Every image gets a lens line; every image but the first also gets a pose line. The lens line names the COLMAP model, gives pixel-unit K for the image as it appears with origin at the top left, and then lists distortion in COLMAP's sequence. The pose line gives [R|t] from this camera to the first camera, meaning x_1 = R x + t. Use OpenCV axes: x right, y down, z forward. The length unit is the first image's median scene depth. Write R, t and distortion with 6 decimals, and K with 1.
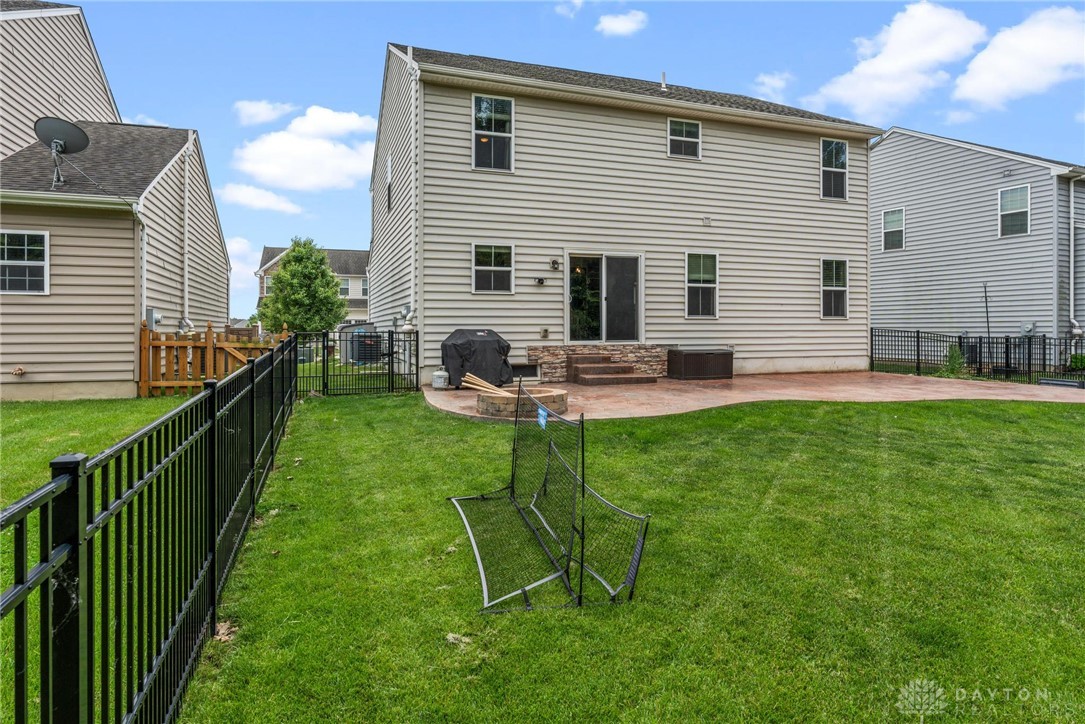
lens RADIAL K [[627.0, 0, 533.0], [0, 627.0, 340.2], [0, 0, 1]] dist [0.001894, -0.001754]
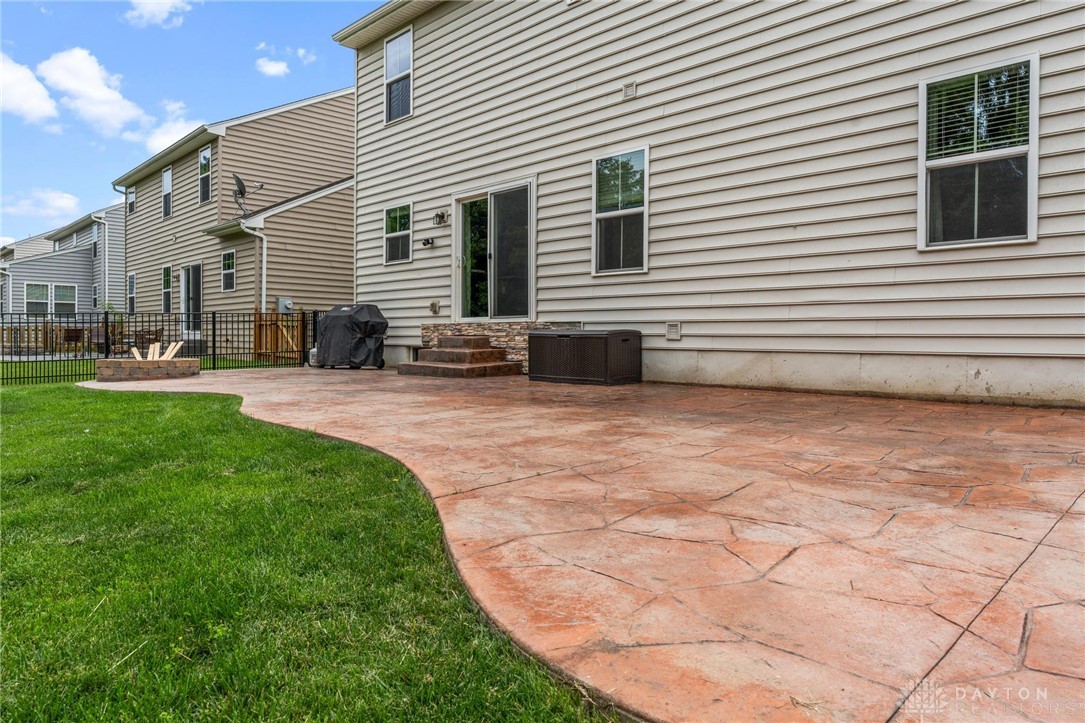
lens RADIAL K [[728.3, 0, 525.9], [0, 728.3, 360.7], [0, 0, 1]] dist [-0.001053, 0.000885]
pose [[0.396841, 0.032857, -0.917299, 0.829186], [-0.022388, 0.999408, 0.026112, 0.026115], [0.917614, 0.010174, 0.397342, 0.683076]]
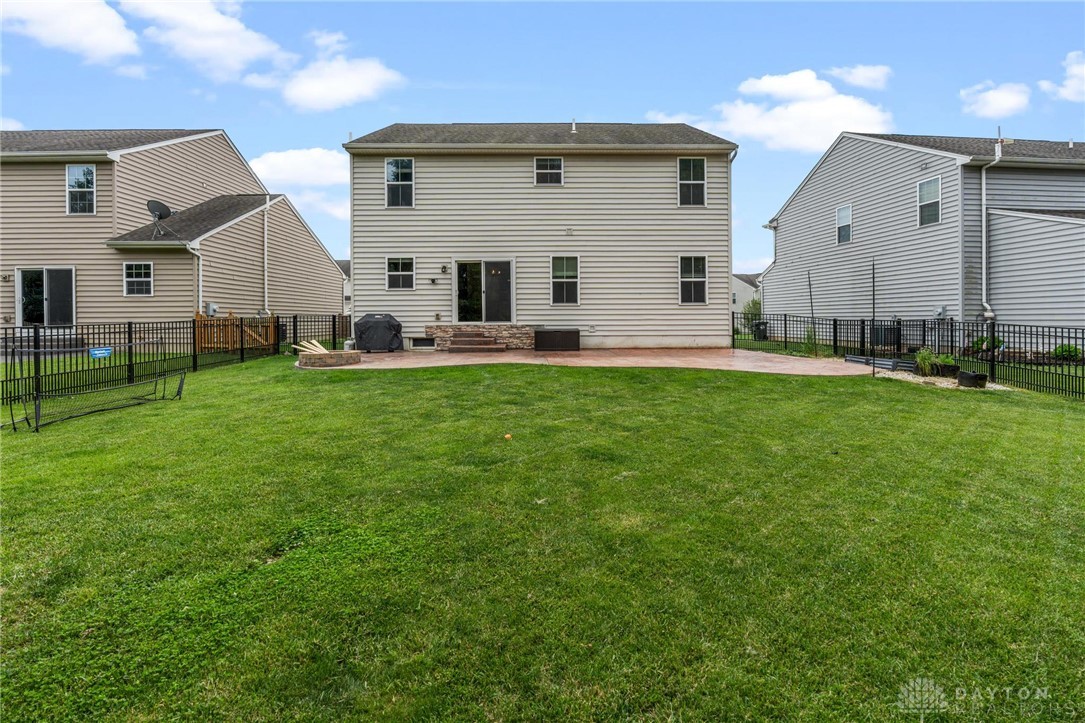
lens RADIAL K [[495.2, 0, 545.5], [0, 495.2, 332.0], [0, 0, 1]] dist [-0.005846, 0.000071]
pose [[0.946004, 0.005065, -0.324114, 0.575733], [-0.002871, 0.999970, 0.007248, 0.014343], [0.324141, -0.005926, 0.945990, -0.002882]]
